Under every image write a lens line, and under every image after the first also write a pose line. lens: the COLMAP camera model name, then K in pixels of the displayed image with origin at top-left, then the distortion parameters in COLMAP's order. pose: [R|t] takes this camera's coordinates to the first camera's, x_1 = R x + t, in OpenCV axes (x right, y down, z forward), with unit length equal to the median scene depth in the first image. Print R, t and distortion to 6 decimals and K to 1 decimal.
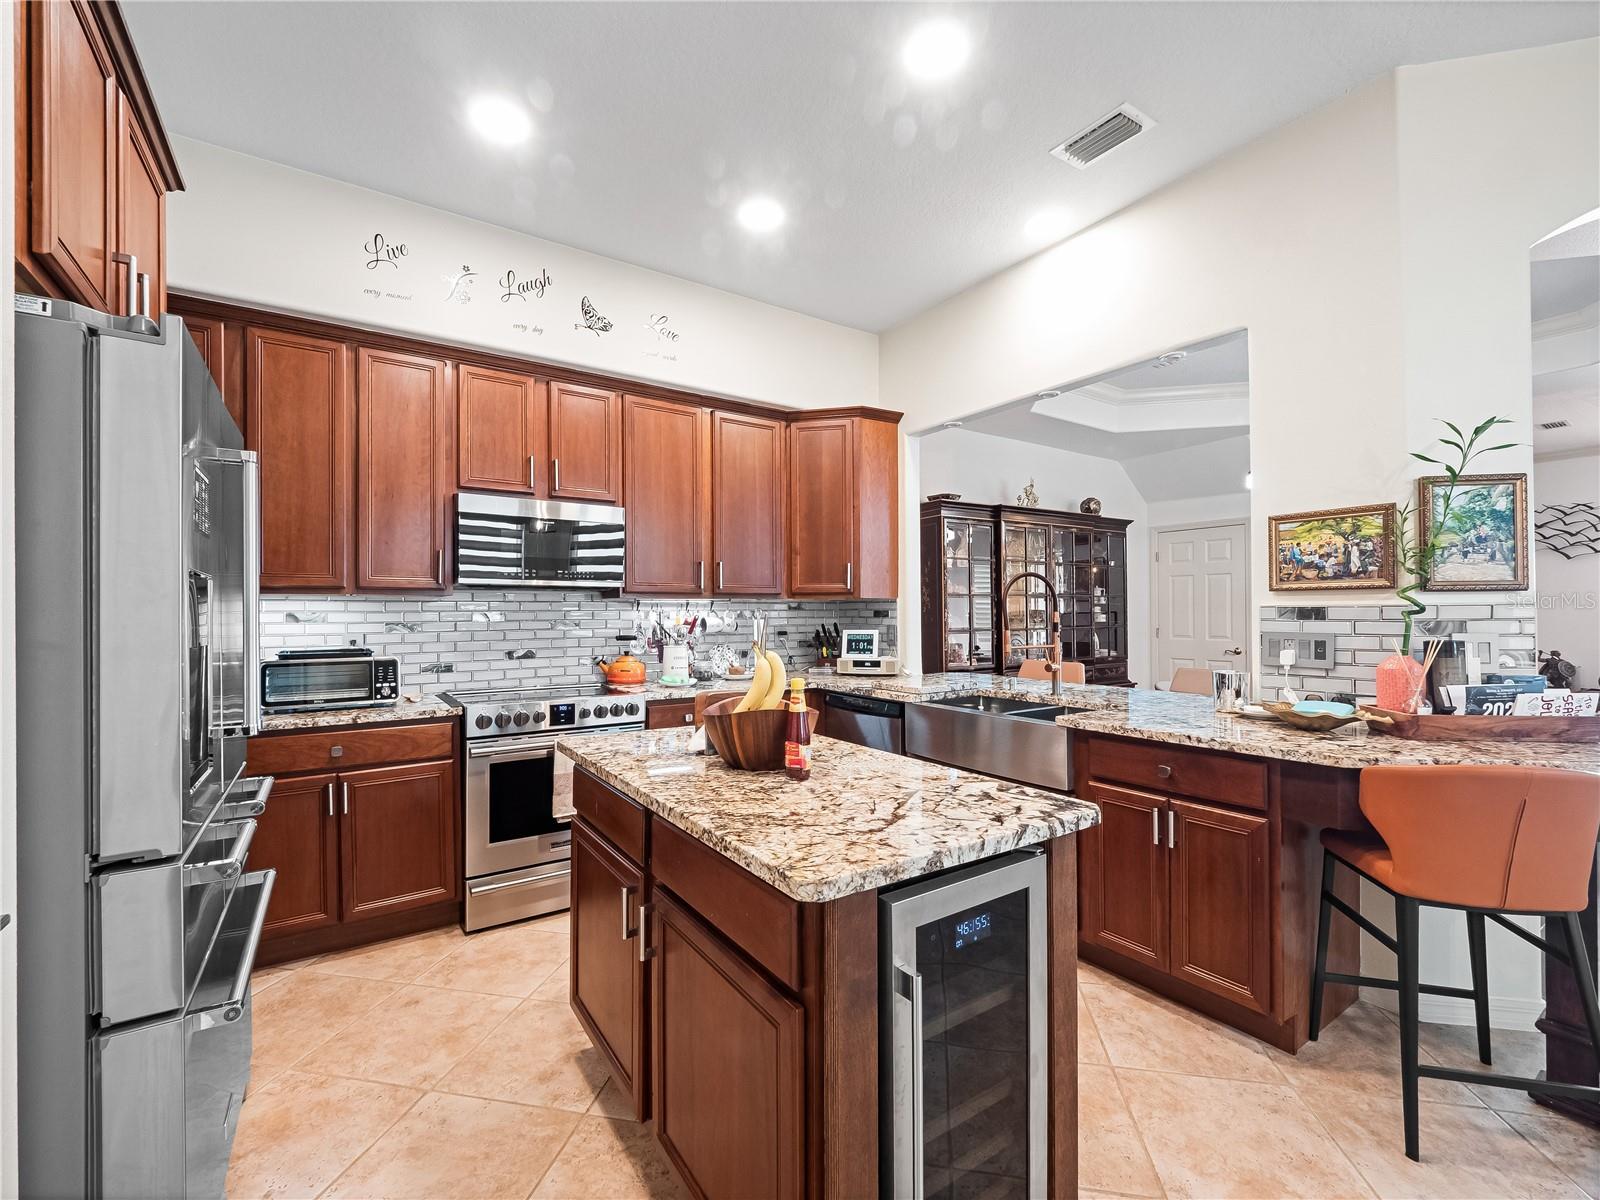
lens RADIAL K [[681.1, 0, 788.2], [0, 681.1, 609.6], [0, 0, 1]] dist [0.013565, -0.013054]
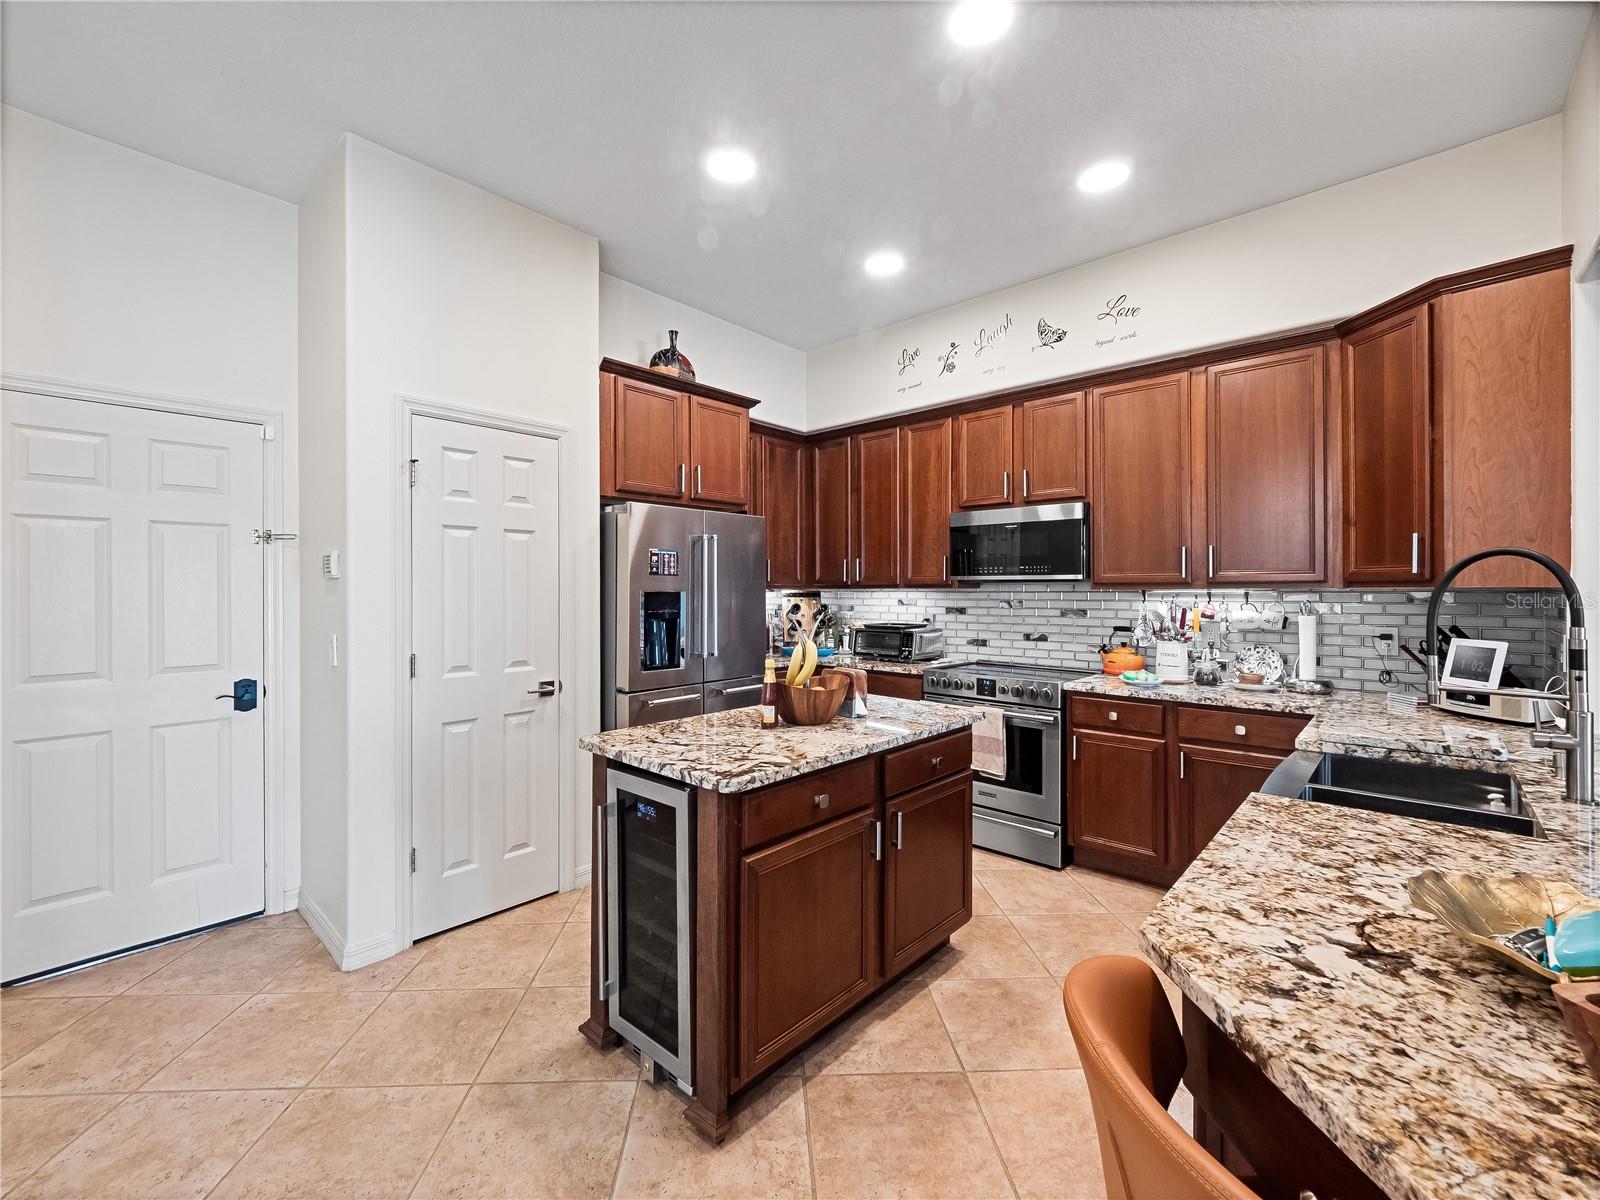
lens RADIAL K [[676.1, 0, 780.7], [0, 676.1, 591.6], [0, 0, 1]] dist [0.012419, -0.013331]
pose [[0.231658, 0.007533, -0.972768, 0.764192], [0.005684, 0.999942, 0.009097, -0.030445], [0.972781, -0.007637, 0.231601, 0.371269]]
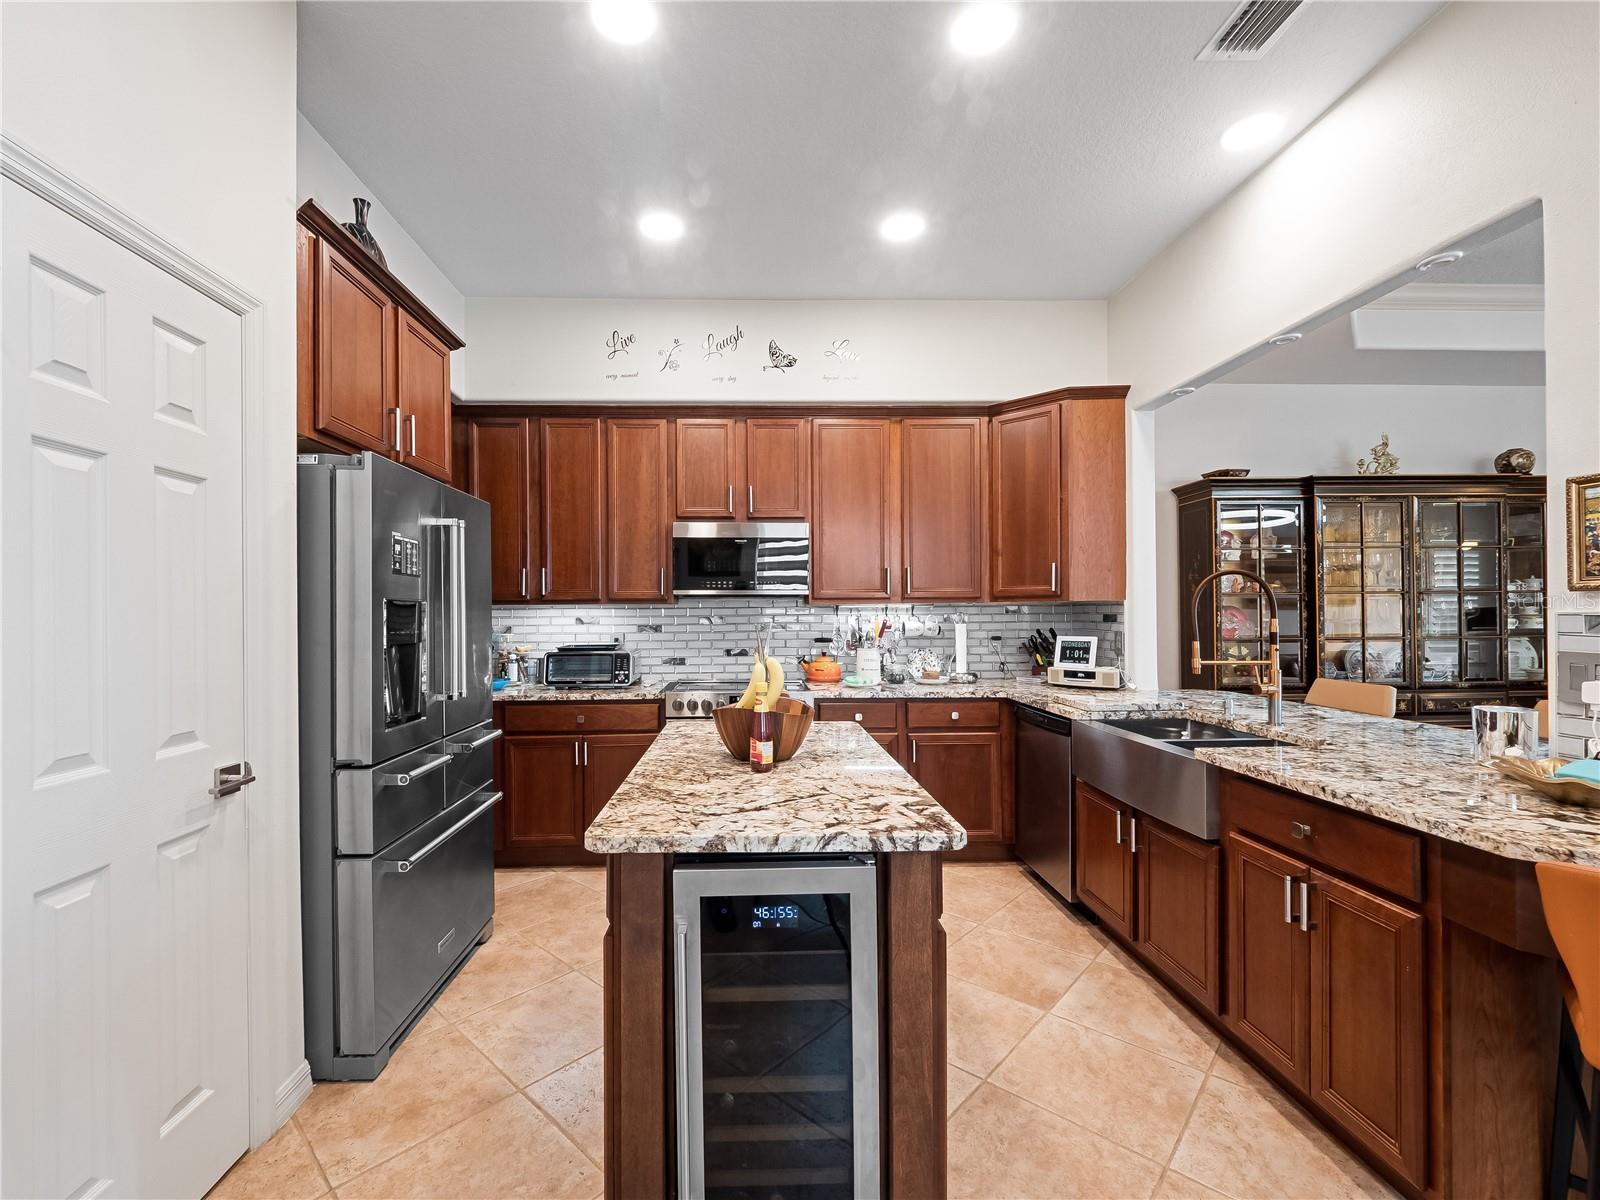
lens RADIAL K [[686.7, 0, 761.3], [0, 686.7, 613.6], [0, 0, 1]] dist [0.003040, -0.006209]
pose [[0.846428, -0.000682, -0.532503, 0.333263], [0.004787, 0.999969, 0.006328, -0.010911], [0.532482, -0.007906, 0.846404, 0.020740]]
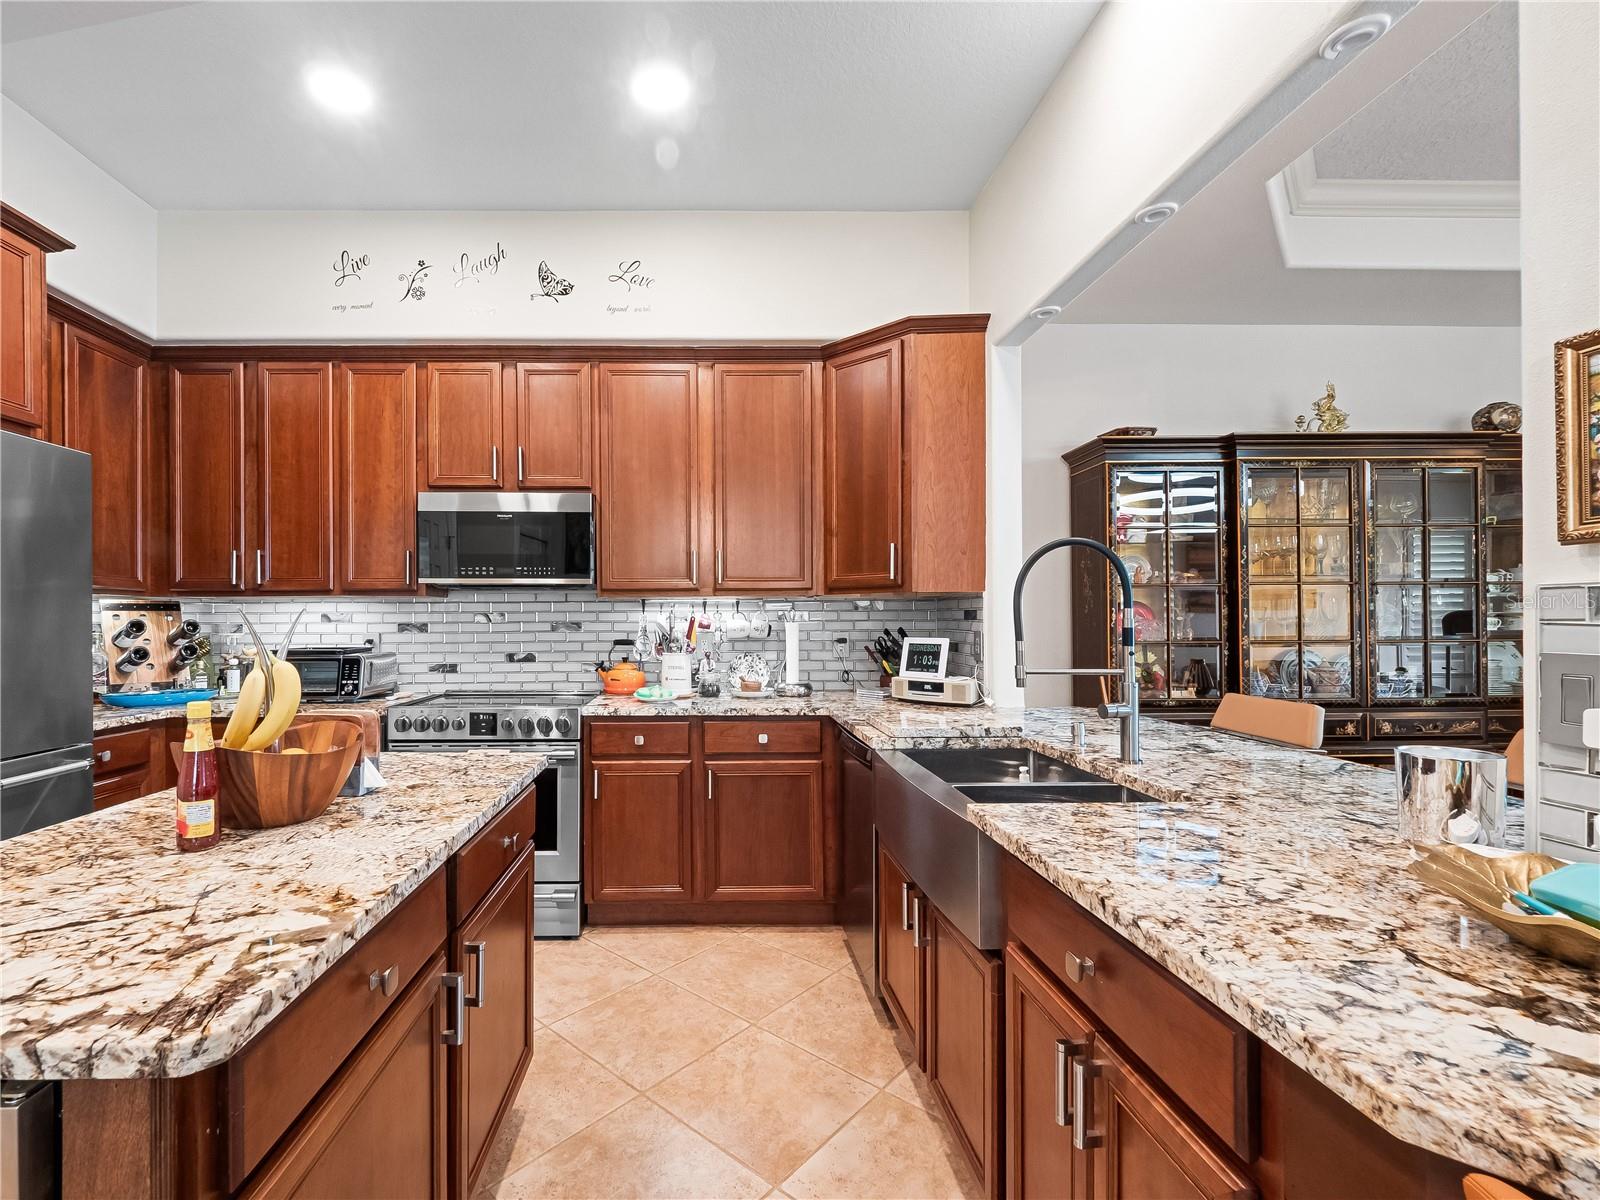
lens RADIAL K [[713.2, 0, 706.2], [0, 713.2, 621.2], [0, 0, 1]] dist [0.010084, -0.010215]
pose [[0.839618, 0.002726, -0.543170, 0.444913], [0.002033, 0.999965, 0.008162, 0.008911], [0.543173, -0.007957, 0.839583, 0.363985]]
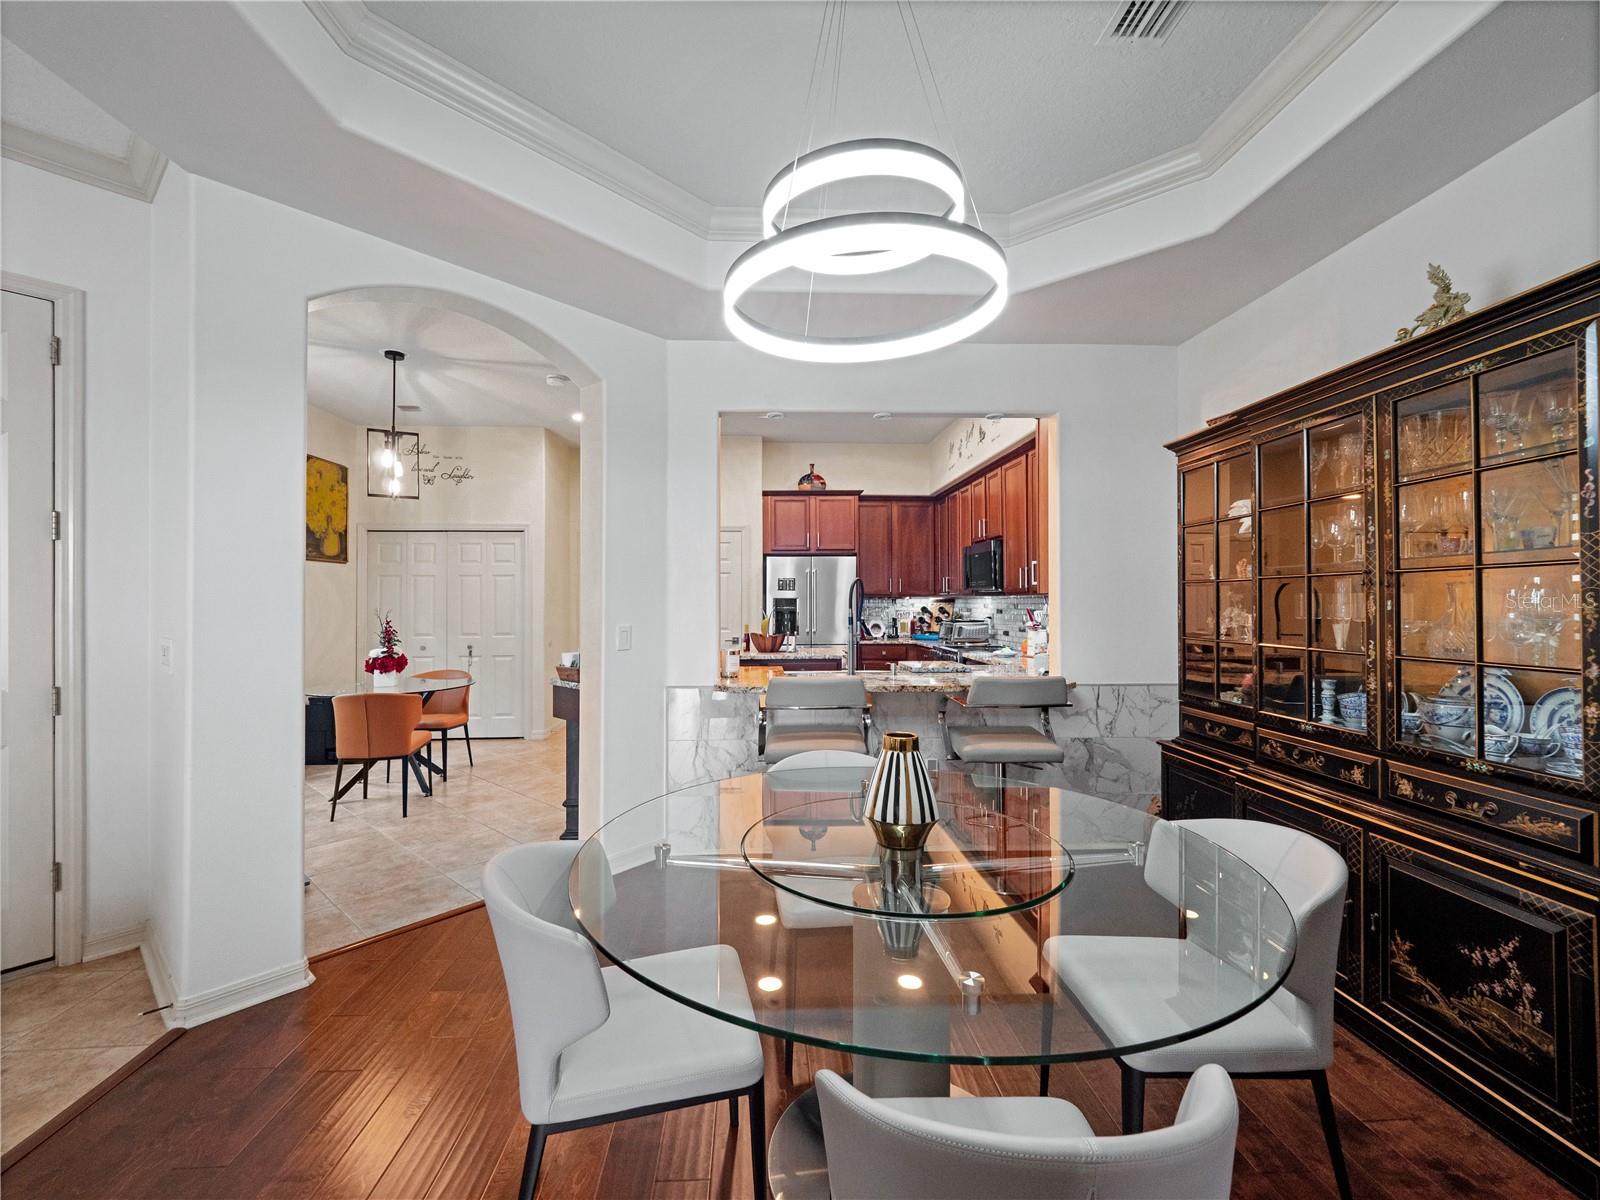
lens RADIAL K [[667.6, 0, 800.0], [0, 667.6, 600.0], [0, 0, 1]] dist [0.012836, -0.011728]
pose [[-0.497332, 0.005324, -0.867544, 1.601046], [0.010827, 0.999941, -0.000070, -0.014331], [0.867493, -0.009428, -0.497360, 1.628663]]
